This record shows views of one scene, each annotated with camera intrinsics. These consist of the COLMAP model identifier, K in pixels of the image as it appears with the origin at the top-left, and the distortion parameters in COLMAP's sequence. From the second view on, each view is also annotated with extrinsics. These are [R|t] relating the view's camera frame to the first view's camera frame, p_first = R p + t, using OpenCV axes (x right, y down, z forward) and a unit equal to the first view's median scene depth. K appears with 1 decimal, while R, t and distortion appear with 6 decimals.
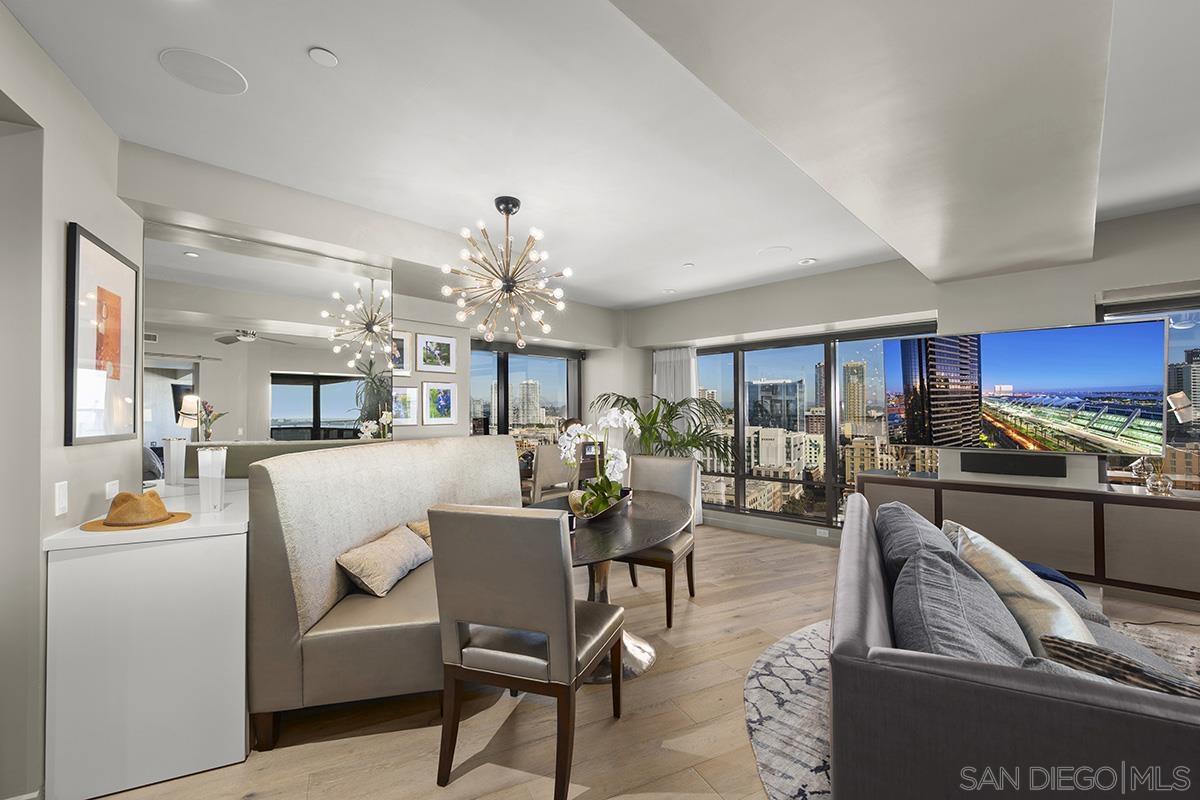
lens RADIAL K [[499.9, 0, 599.7], [0, 499.9, 407.2], [0, 0, 1]] dist [0.000868, -0.000589]
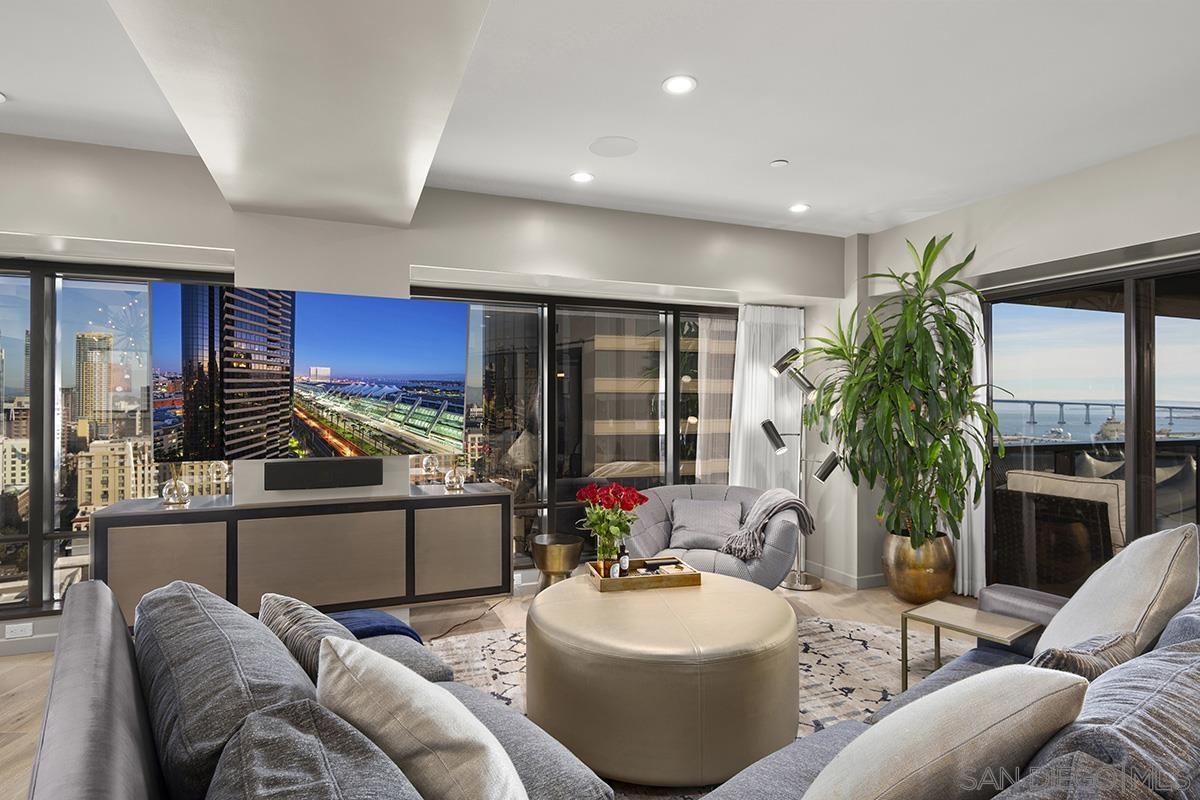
lens RADIAL K [[636.9, 0, 593.3], [0, 636.9, 401.4], [0, 0, 1]] dist [-0.001403, 0.001124]
pose [[0.420802, 0.007564, 0.907121, 0.124127], [-0.012485, 0.999919, -0.002546, 0.002324], [-0.907067, -0.010255, 0.420862, 0.235472]]
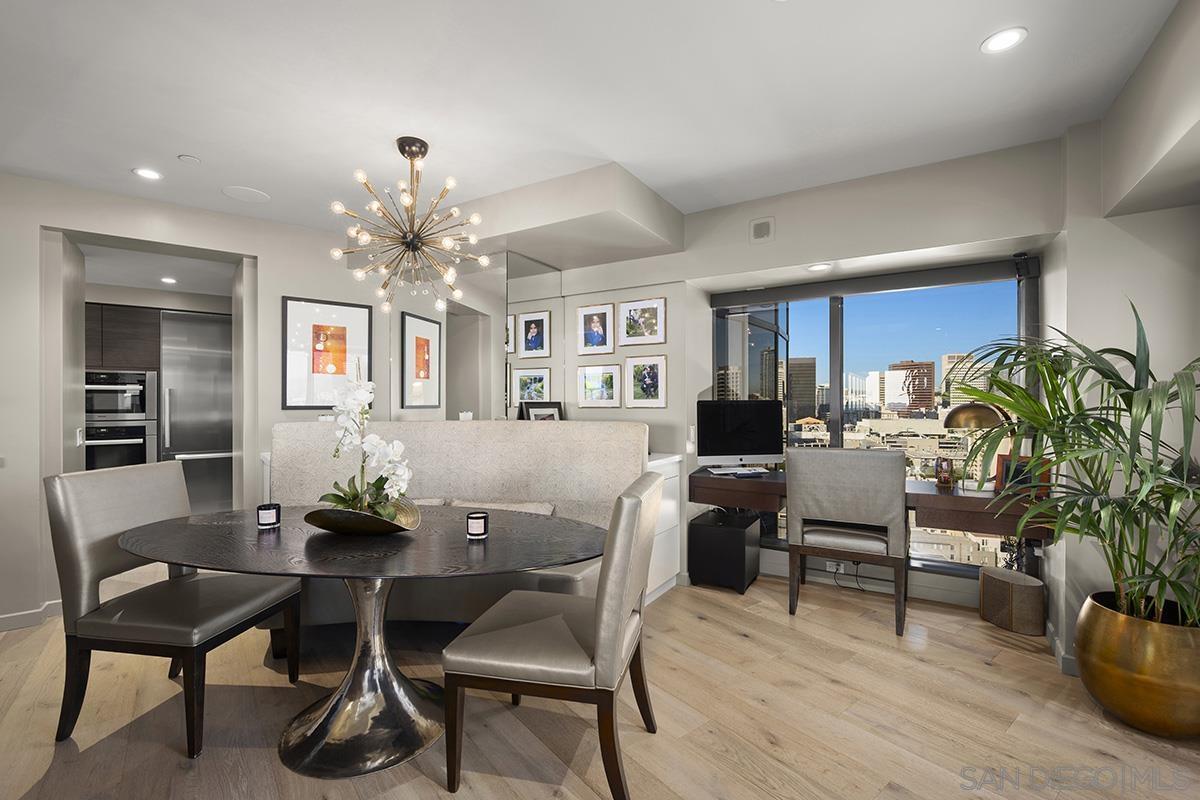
lens RADIAL K [[523.2, 0, 598.7], [0, 523.2, 402.4], [0, 0, 1]] dist [0.000015, -0.000246]
pose [[0.213427, 0.005824, -0.976942, 0.632233], [0.010636, 0.999909, 0.008285, 0.022968], [0.976901, -0.012158, 0.213346, 0.926690]]
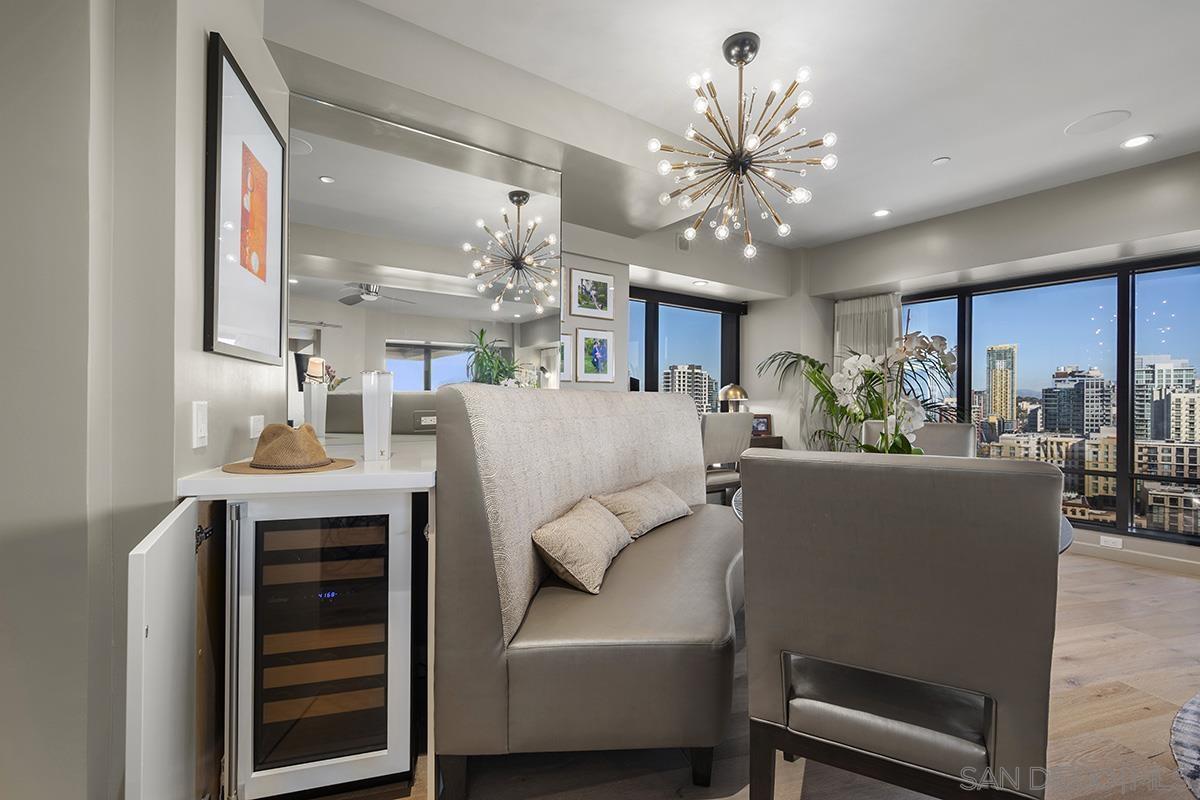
lens RADIAL K [[530.6, 0, 600.0], [0, 530.6, 400.0], [0, 0, 1]] dist [0.000352, 0.000072]
pose [[0.984762, 0.011891, -0.173498, -0.202568], [-0.010128, 0.999888, 0.011046, 0.068623], [0.173610, -0.009121, 0.984772, 0.187045]]
